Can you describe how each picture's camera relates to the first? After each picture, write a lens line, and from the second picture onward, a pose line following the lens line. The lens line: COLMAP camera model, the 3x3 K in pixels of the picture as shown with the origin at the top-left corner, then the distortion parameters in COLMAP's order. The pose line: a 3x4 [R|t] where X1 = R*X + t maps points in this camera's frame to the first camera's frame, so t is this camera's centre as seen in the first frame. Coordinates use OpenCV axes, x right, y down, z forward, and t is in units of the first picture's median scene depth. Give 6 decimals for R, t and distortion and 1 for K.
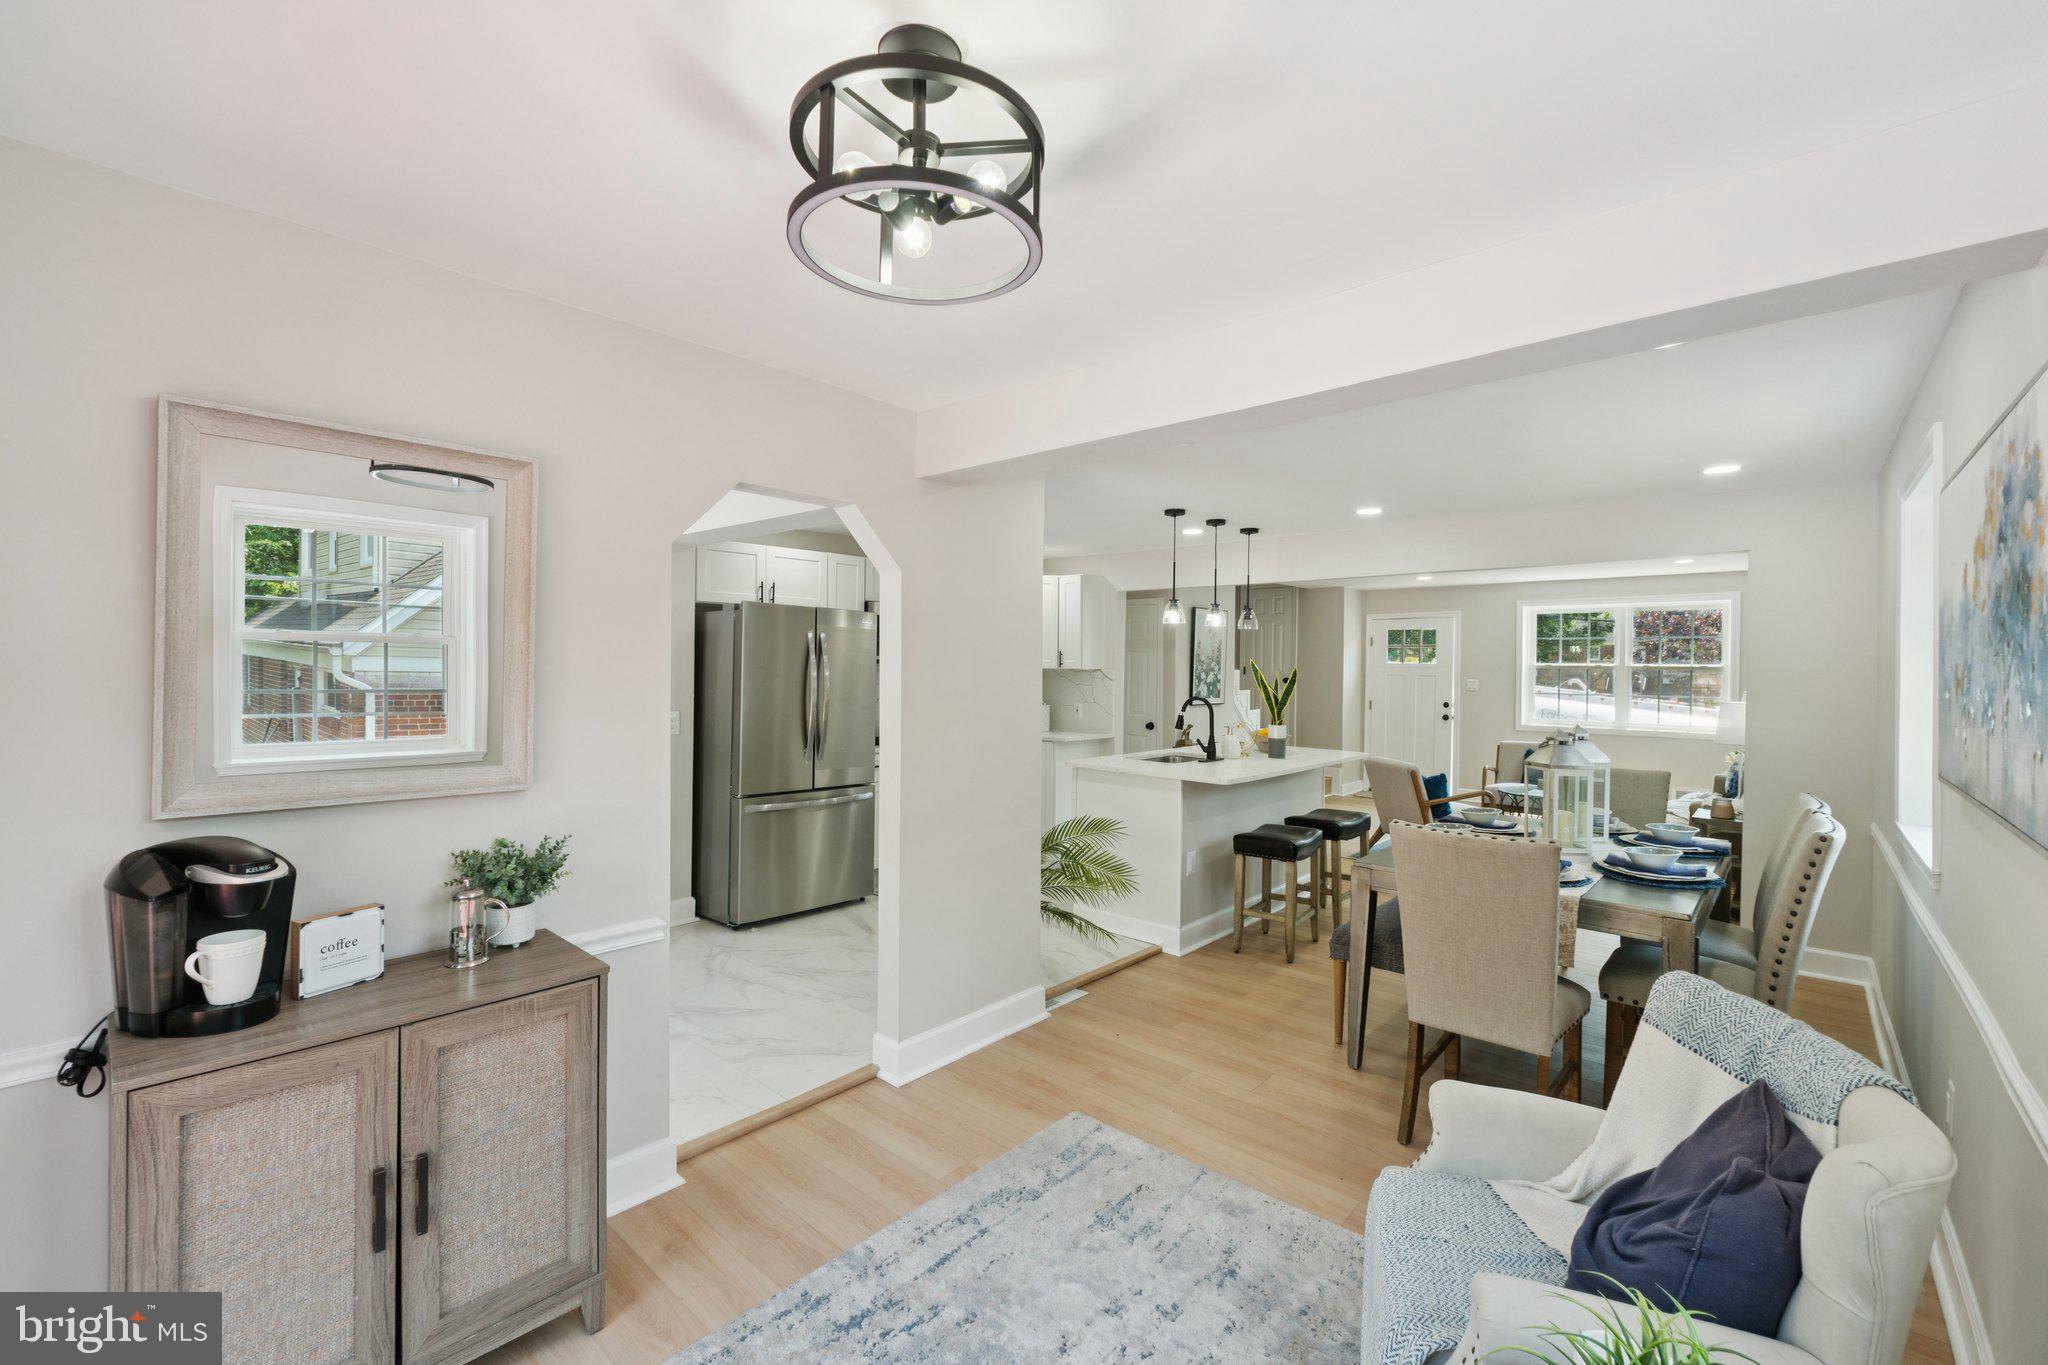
lens RADIAL K [[855.0, 0, 1024.6], [0, 855.0, 669.6], [0, 0, 1]] dist [-0.008582, -0.000030]
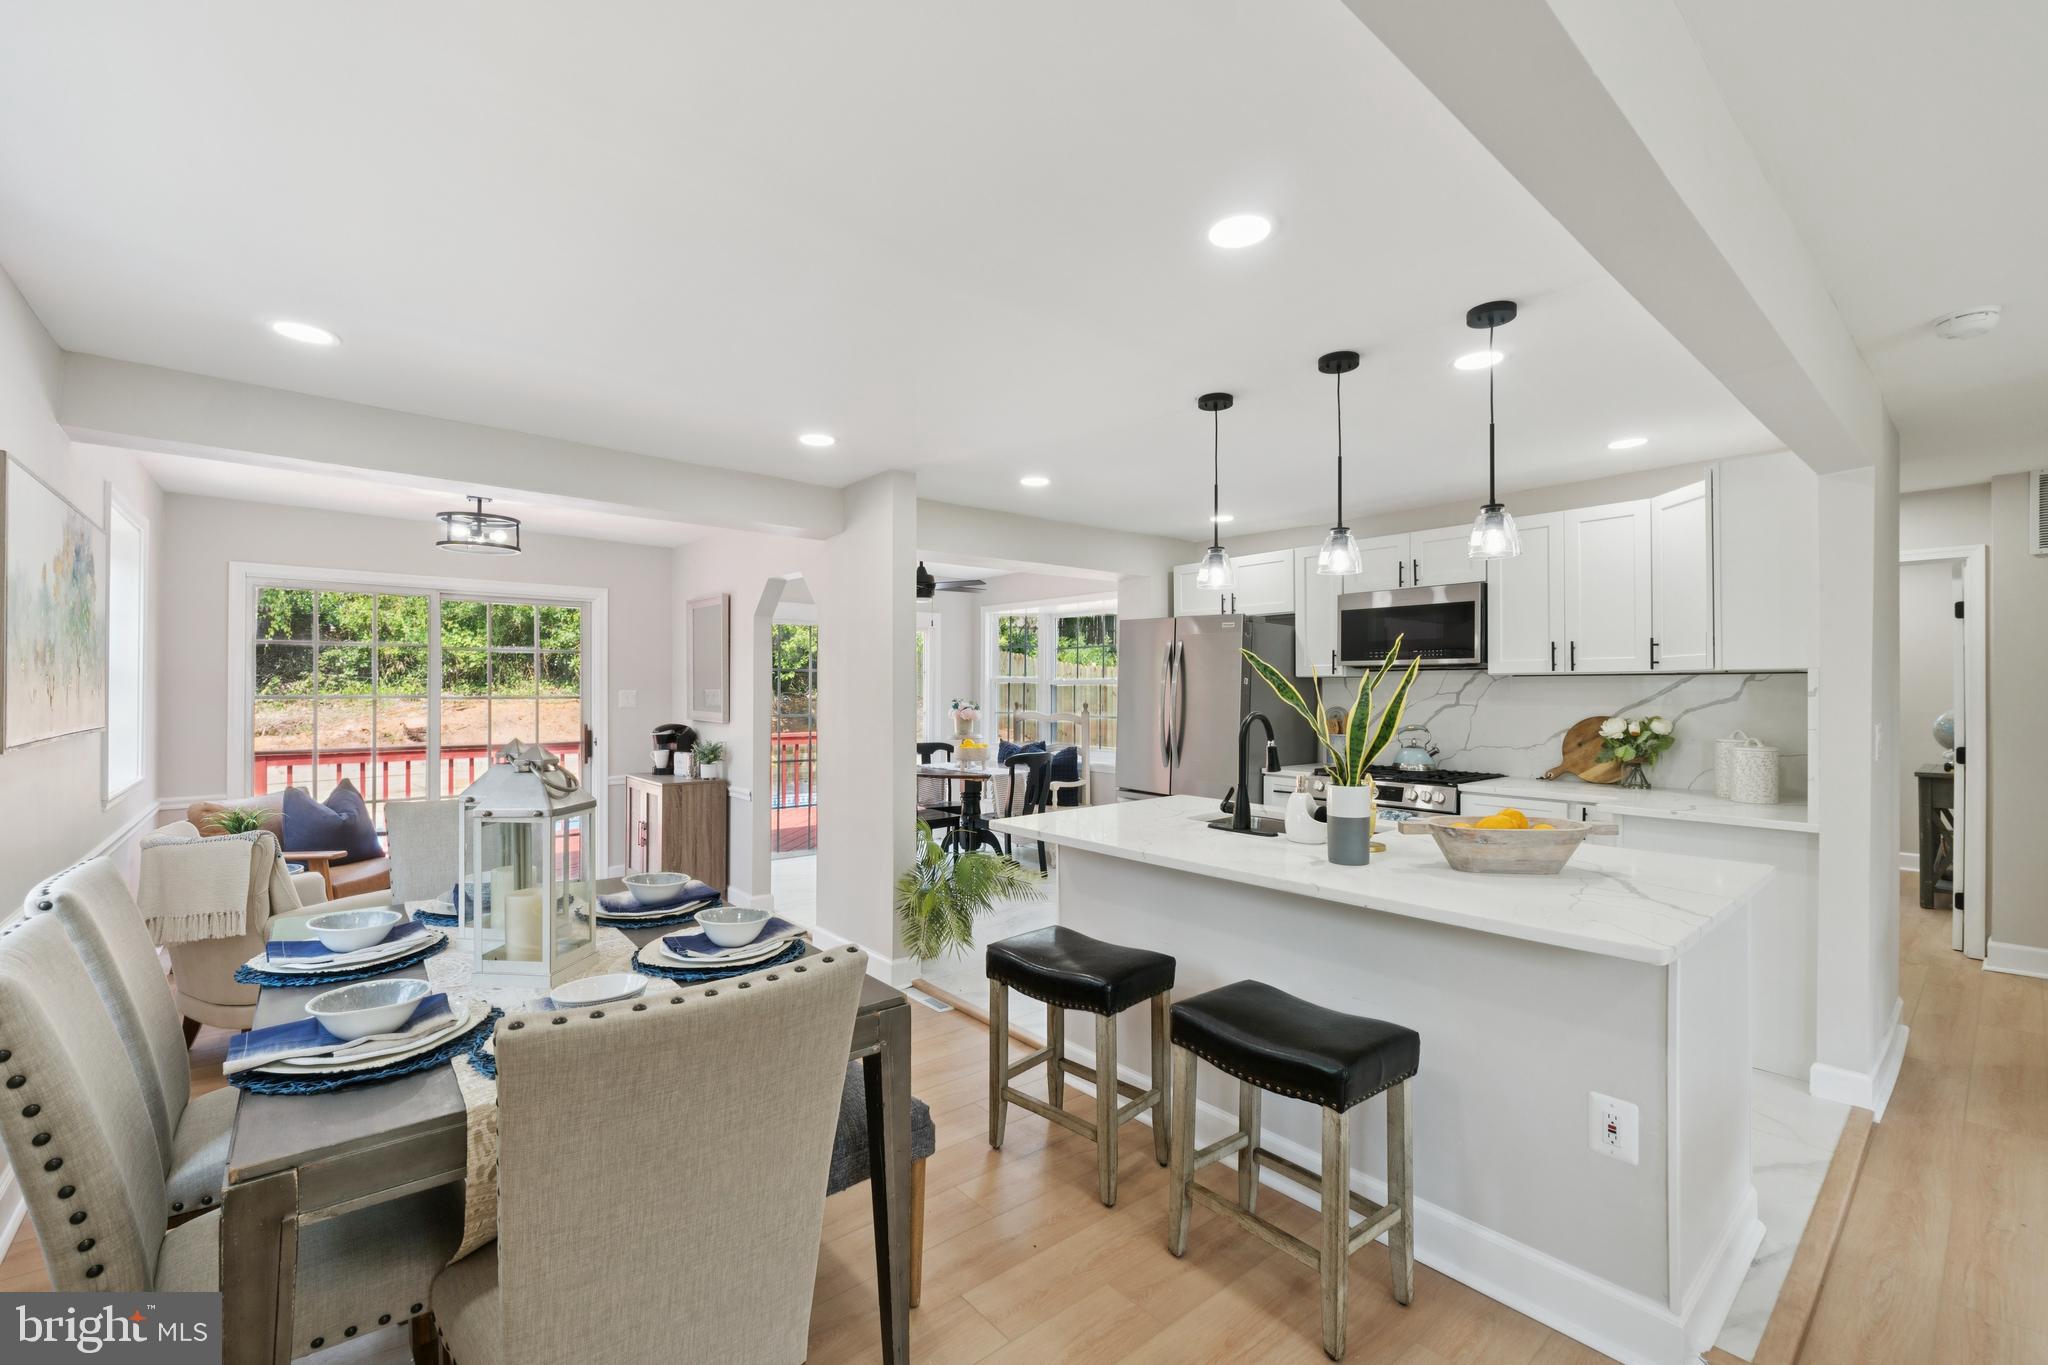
lens RADIAL K [[858.8, 0, 1021.1], [0, 858.8, 681.6], [0, 0, 1]] dist [-0.008267, 0.000051]
pose [[-0.130996, -0.018469, -0.991211, 0.563349], [-0.007966, 0.999814, -0.017577, 0.016691], [0.991351, 0.005593, -0.131119, 0.678981]]
